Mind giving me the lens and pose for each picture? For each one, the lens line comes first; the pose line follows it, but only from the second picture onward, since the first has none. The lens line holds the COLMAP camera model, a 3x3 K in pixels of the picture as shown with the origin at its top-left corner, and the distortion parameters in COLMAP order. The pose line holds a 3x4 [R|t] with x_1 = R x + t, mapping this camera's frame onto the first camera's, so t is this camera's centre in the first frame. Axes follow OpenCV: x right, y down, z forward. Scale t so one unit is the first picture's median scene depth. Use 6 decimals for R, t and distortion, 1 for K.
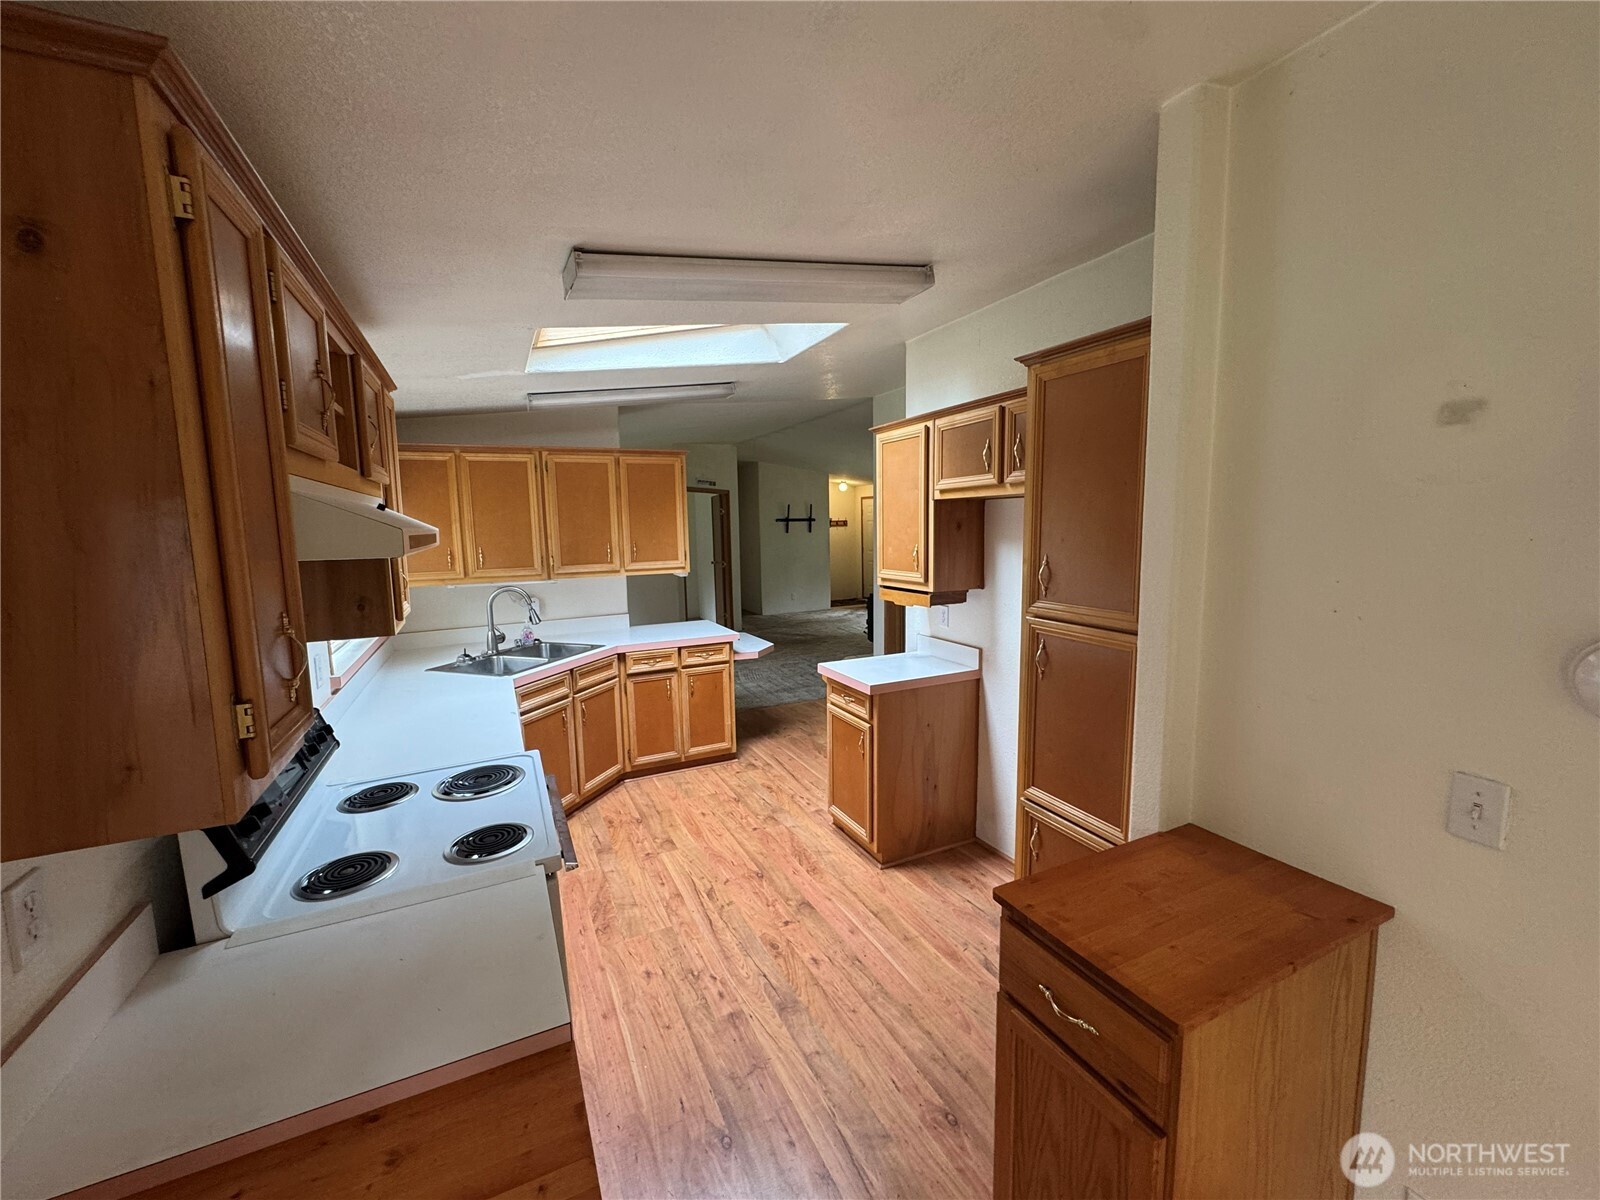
lens RADIAL K [[637.3, 0, 802.0], [0, 637.3, 596.9], [0, 0, 1]] dist [-0.000830, -0.000790]
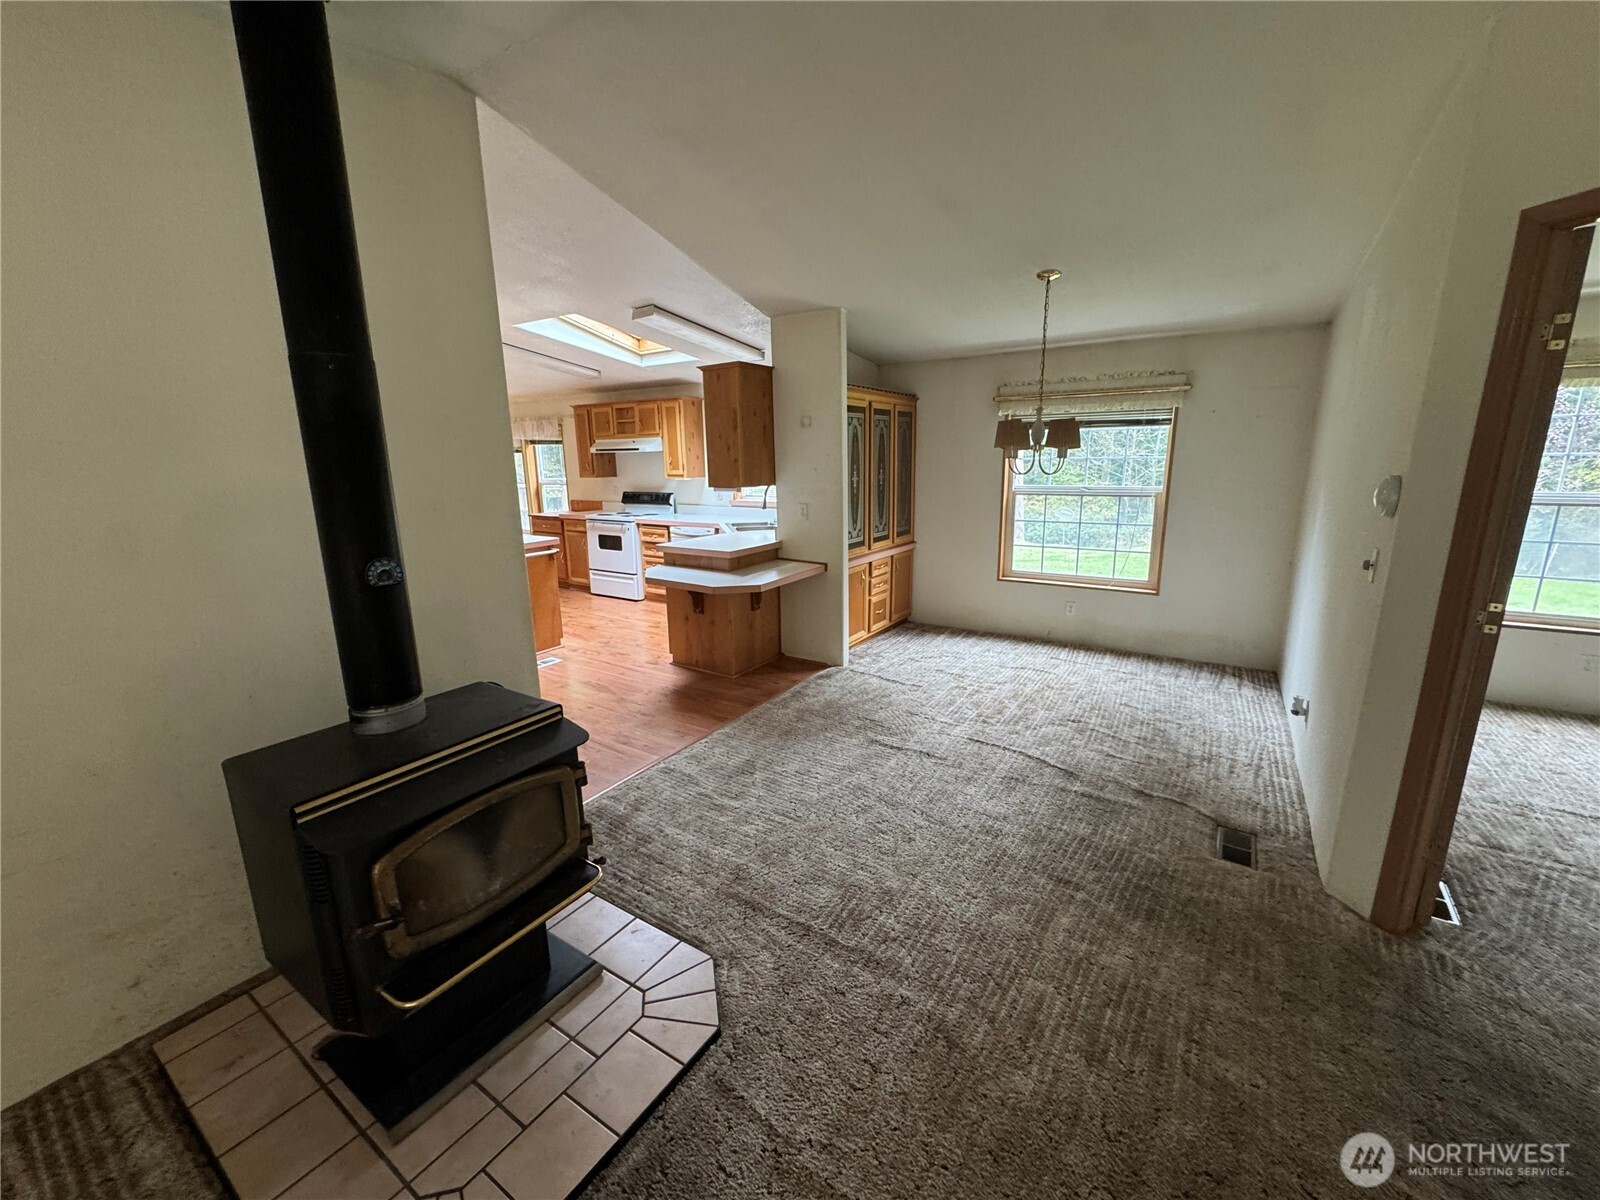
lens RADIAL K [[637.3, 0, 800.3], [0, 637.3, 597.5], [0, 0, 1]] dist [-0.000830, -0.000790]
pose [[-0.860658, 0.137682, -0.490217, 0.250444], [-0.032831, 0.945741, 0.323260, -0.231199], [0.508125, 0.294310, -0.809439, 2.167712]]
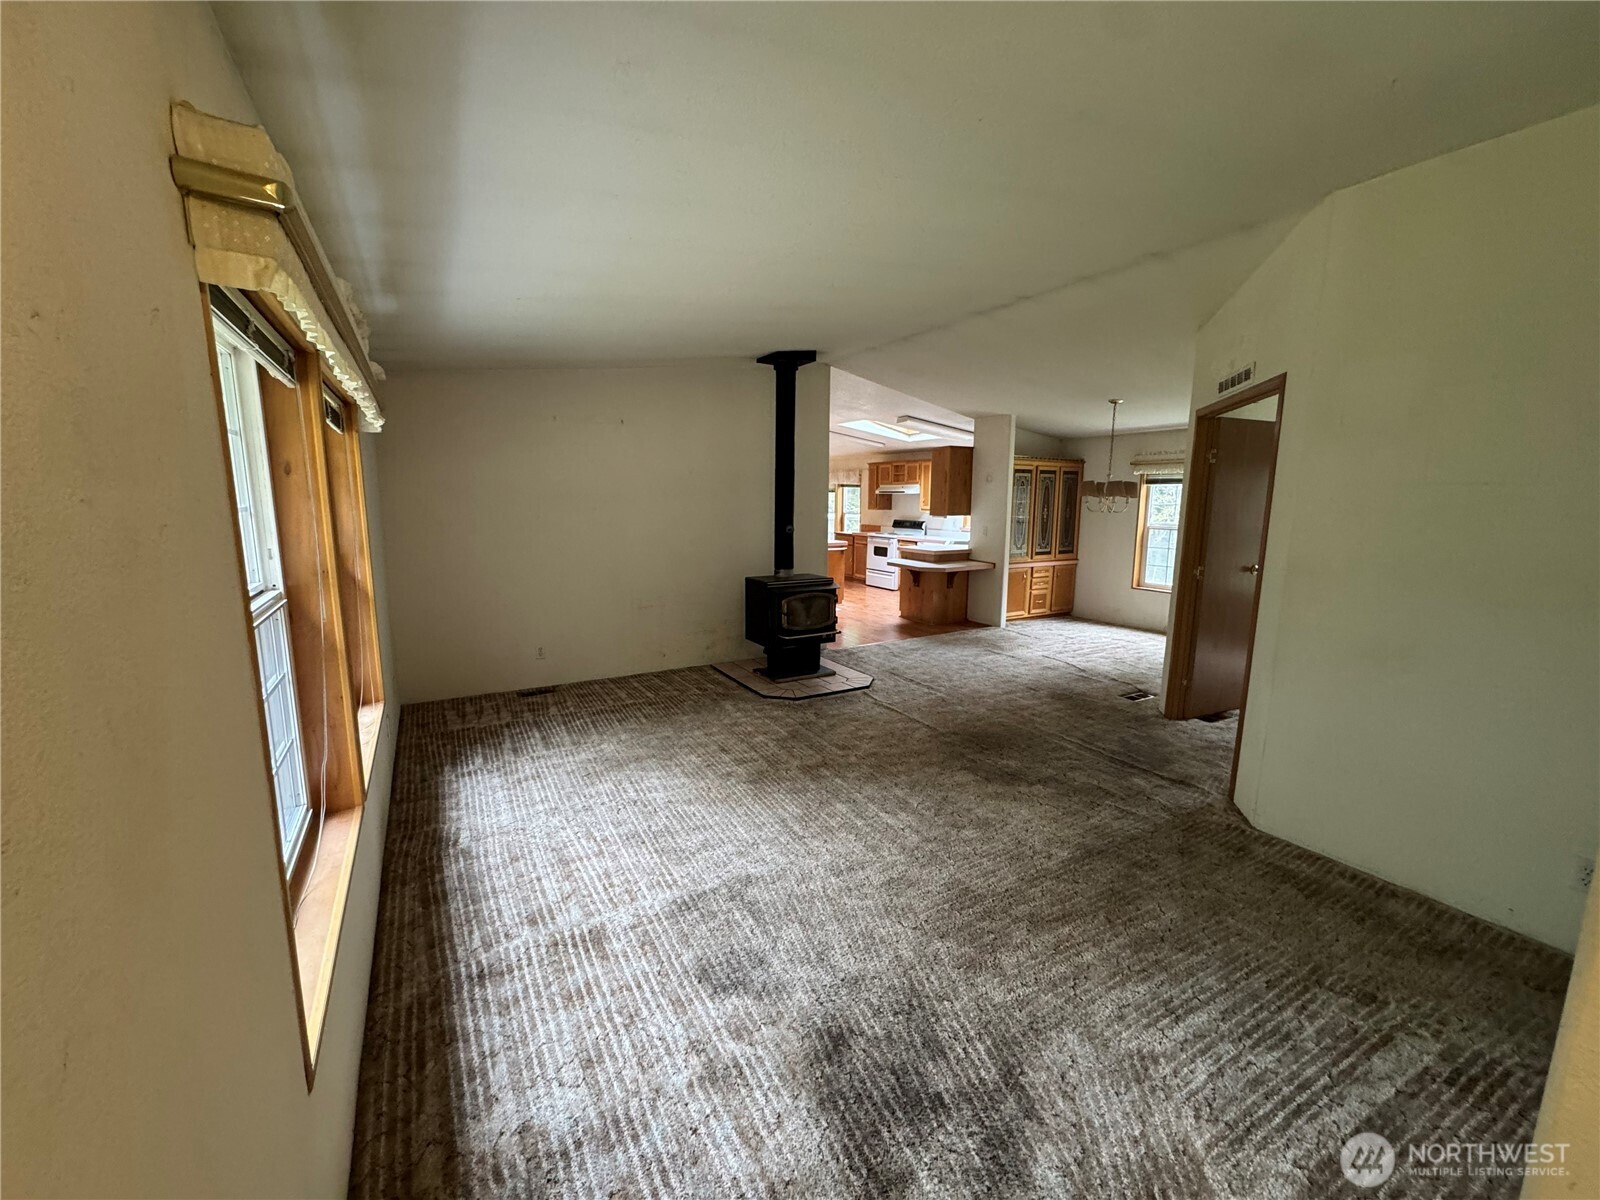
lens RADIAL K [[637.3, 0, 796.8], [0, 637.3, 595.7], [0, 0, 1]] dist [-0.000830, -0.000790]
pose [[-0.997716, 0.018752, -0.064892, 0.352415], [0.000472, 0.962608, 0.270898, -0.340181], [0.067545, 0.270248, -0.960418, 3.050997]]
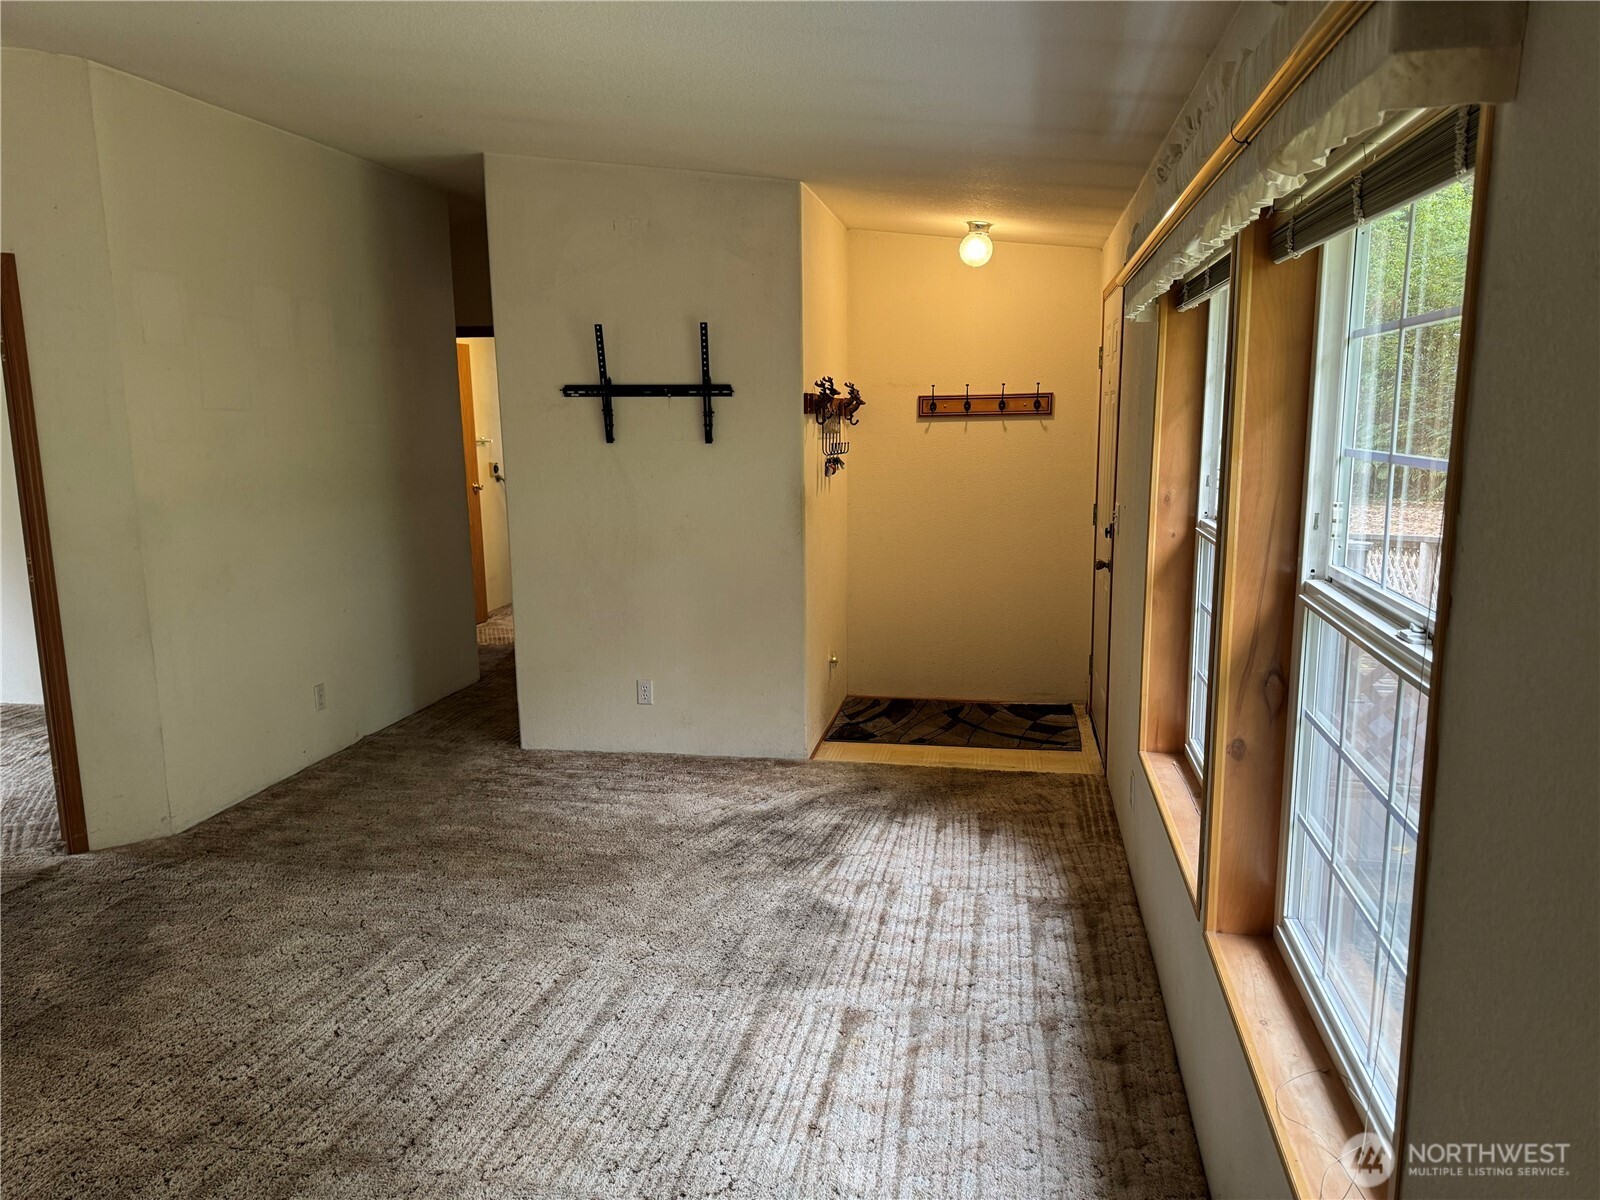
lens RADIAL K [[1107.9, 0, 813.3], [0, 1107.9, 617.4], [0, 0, 1]] dist [0.052036, -0.066412]
pose [[0.806872, 0.114673, -0.579489, 0.855054], [-0.071740, 0.992738, 0.096560, -0.224411], [0.586354, -0.036339, 0.809240, 1.938736]]
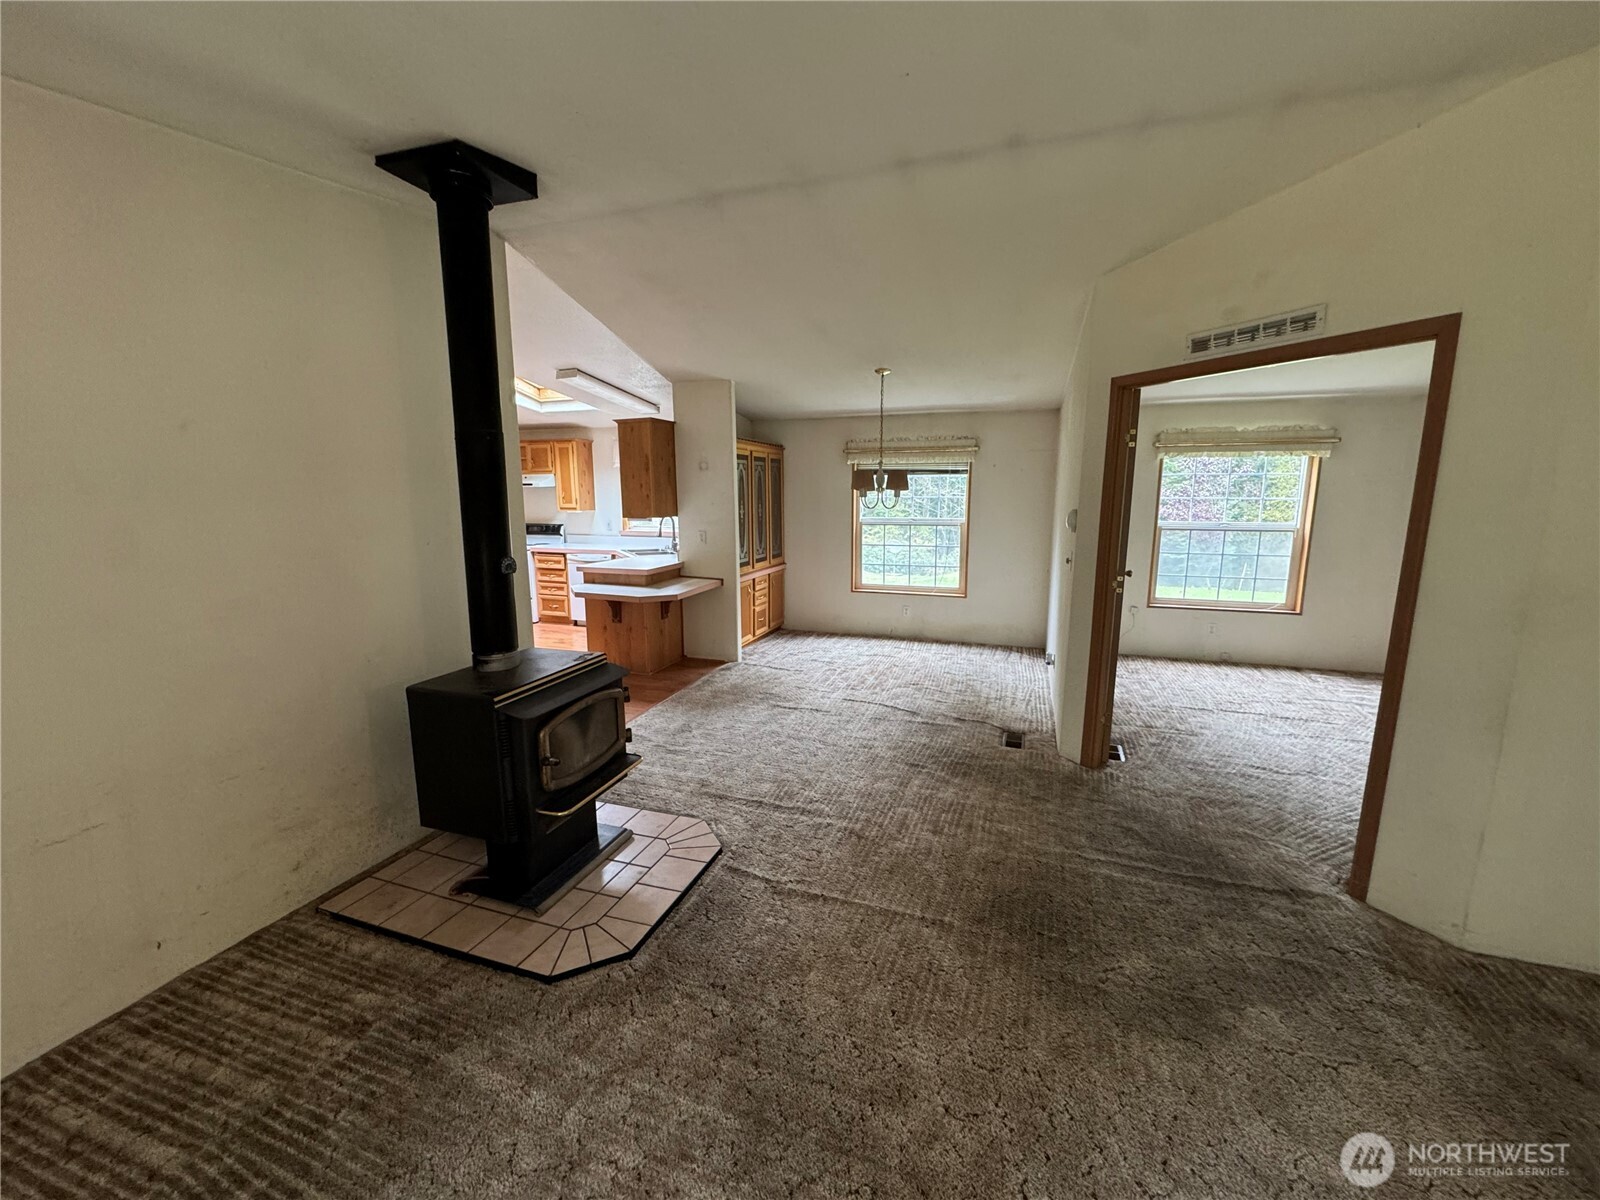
lens RADIAL K [[637.3, 0, 799.3], [0, 637.3, 596.8], [0, 0, 1]] dist [-0.000830, -0.000790]
pose [[-0.711935, 0.131417, -0.689839, 0.505943], [-0.071470, 0.963674, 0.257343, -0.260424], [0.698599, 0.232514, -0.676681, 2.339403]]
